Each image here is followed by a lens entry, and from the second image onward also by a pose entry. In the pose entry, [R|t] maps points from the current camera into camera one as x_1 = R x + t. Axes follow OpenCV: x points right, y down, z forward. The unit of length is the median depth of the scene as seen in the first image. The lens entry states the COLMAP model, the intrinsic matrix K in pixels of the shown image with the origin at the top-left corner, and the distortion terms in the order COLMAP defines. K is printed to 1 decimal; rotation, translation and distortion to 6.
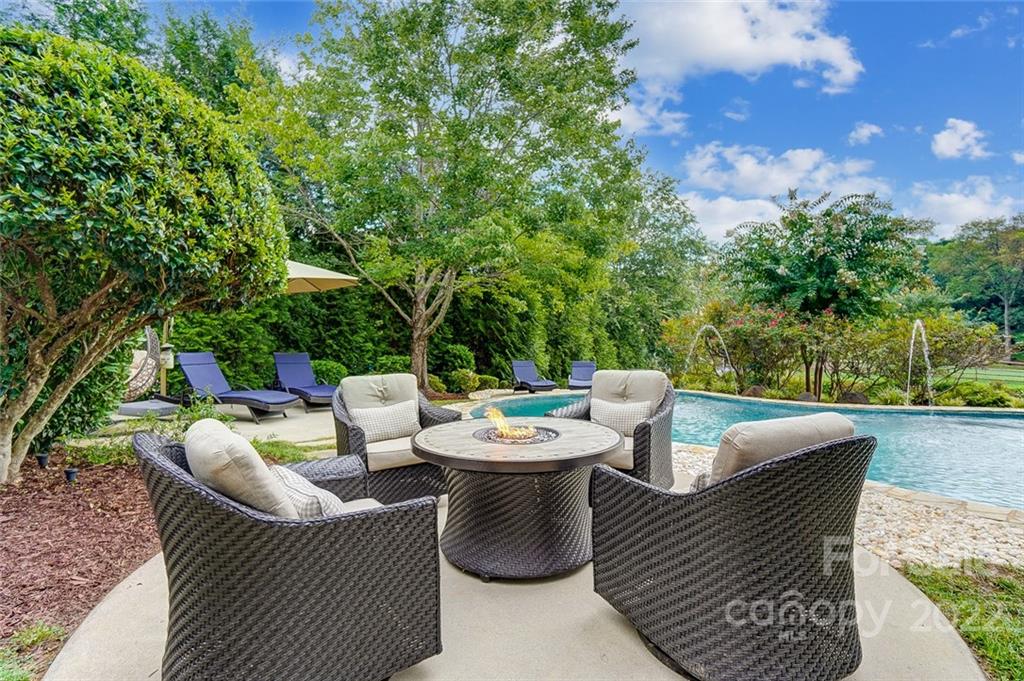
lens RADIAL K [[468.4, 0, 514.5], [0, 468.4, 342.8], [0, 0, 1]] dist [-0.003534, 0.000104]
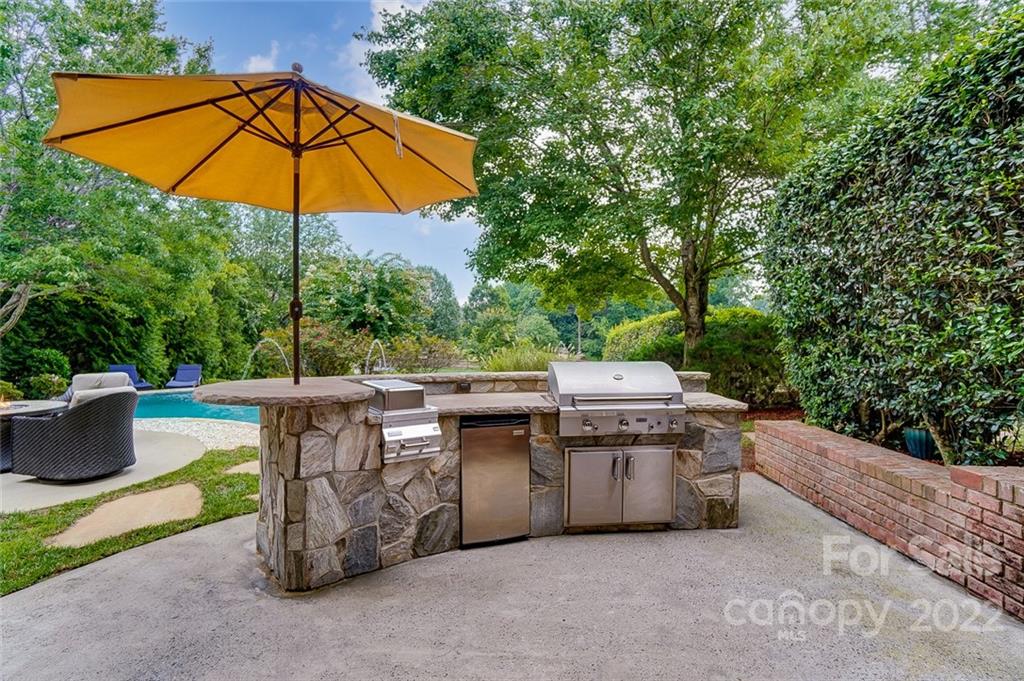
lens RADIAL K [[468.4, 0, 508.2], [0, 468.4, 341.0], [0, 0, 1]] dist [-0.003534, 0.000104]
pose [[0.818788, 0.010755, 0.573996, 0.103223], [-0.008598, 0.999942, -0.006471, -0.013919], [-0.574032, 0.000364, 0.818833, -0.320369]]
